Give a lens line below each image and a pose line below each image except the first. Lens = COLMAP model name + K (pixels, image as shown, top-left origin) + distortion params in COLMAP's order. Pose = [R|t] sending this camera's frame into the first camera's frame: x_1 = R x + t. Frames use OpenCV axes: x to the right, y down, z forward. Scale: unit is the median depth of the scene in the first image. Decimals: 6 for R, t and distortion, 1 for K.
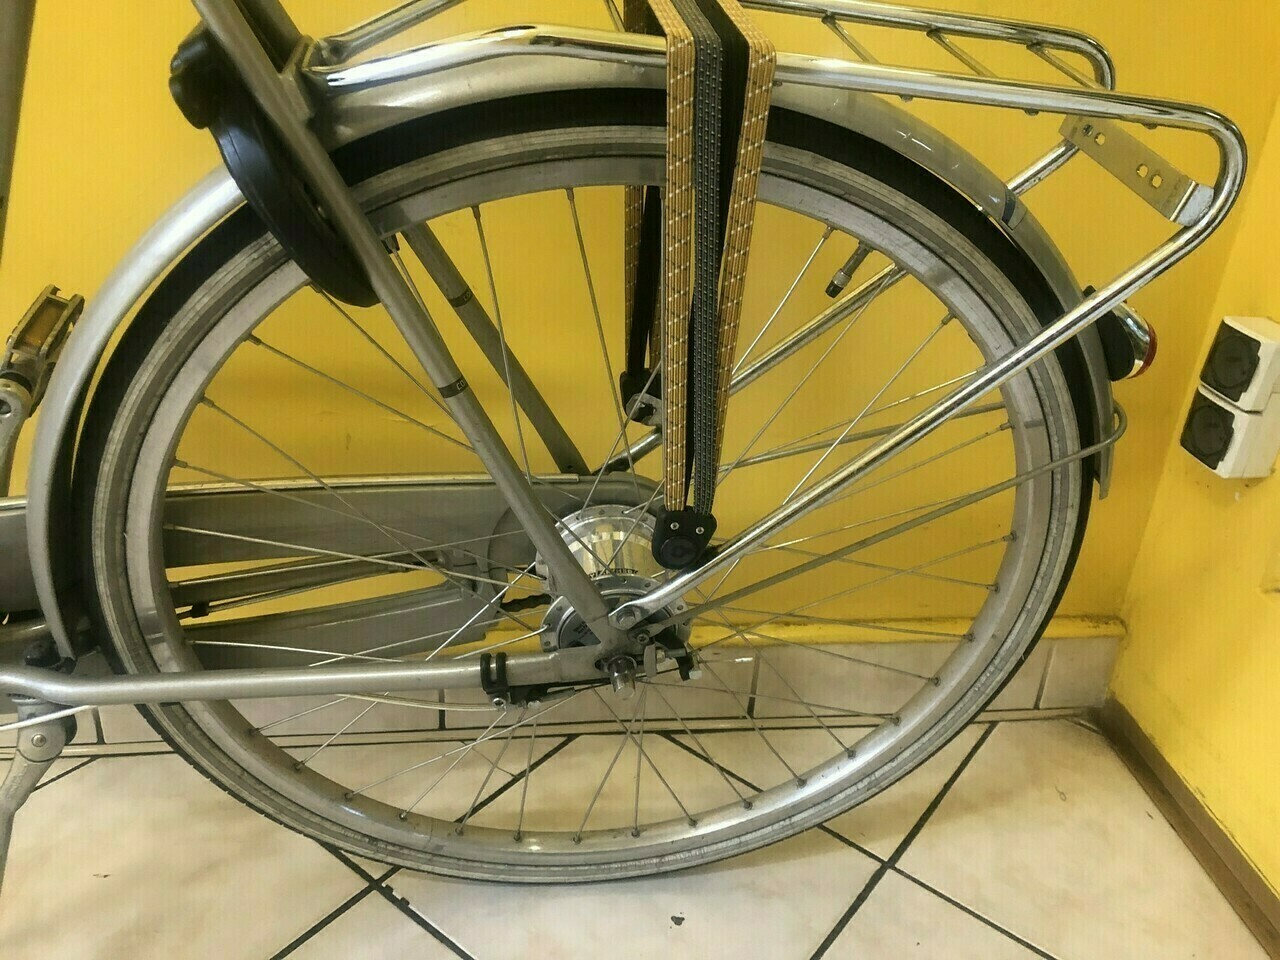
lens RADIAL K [[1030.3, 0, 640.0], [0, 1030.3, 480.0], [0, 0, 1]] dist [0.008929, 0.000180]
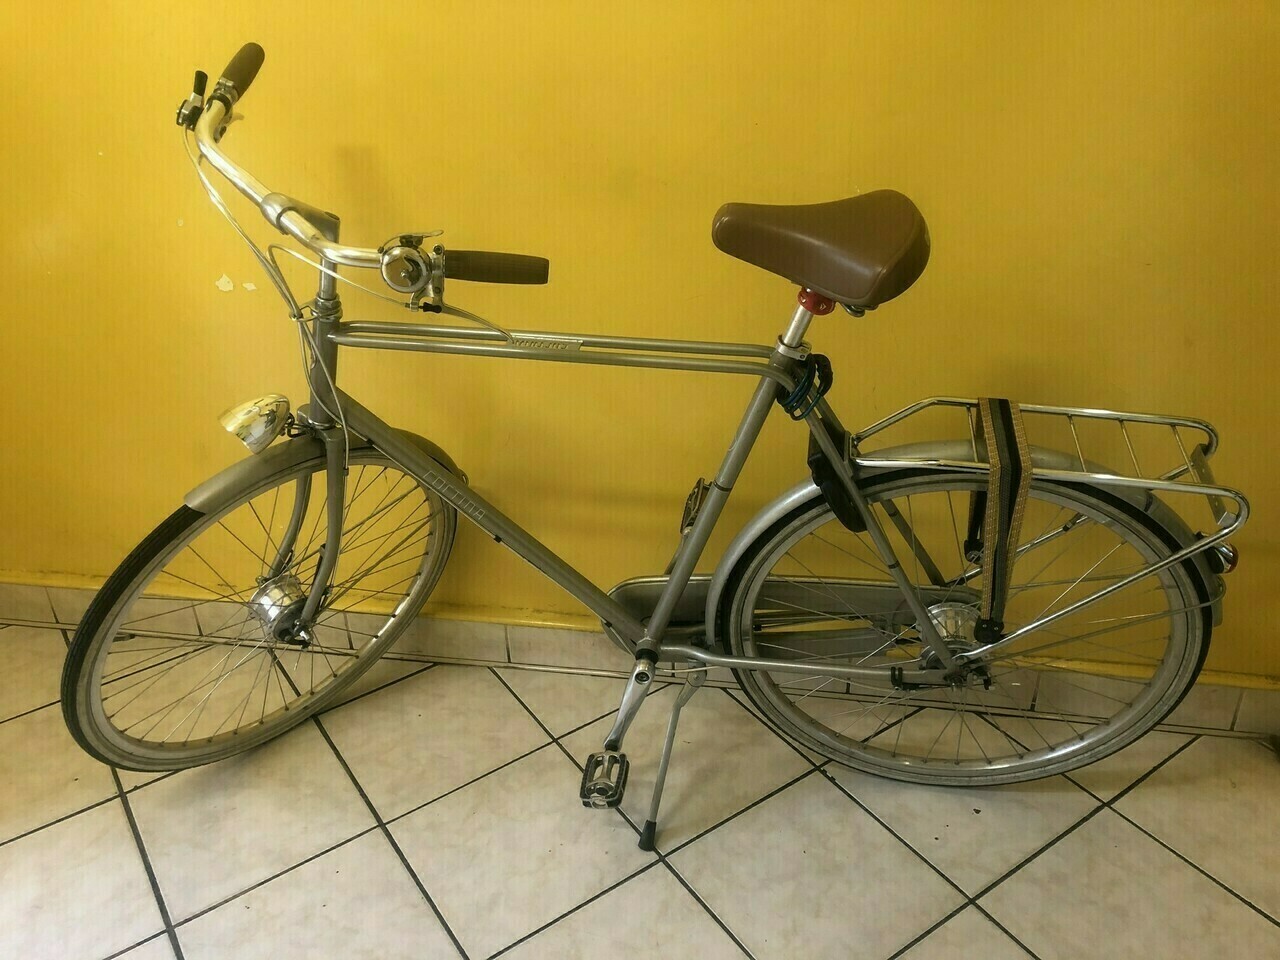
lens RADIAL K [[959.2, 0, 640.0], [0, 959.2, 480.0], [0, 0, 1]] dist [-0.000306, -0.004167]
pose [[0.942557, 0.060211, -0.328573, -0.006246], [-0.051330, 0.998045, 0.035644, -0.252508], [0.330077, -0.016731, 0.943806, -1.021274]]
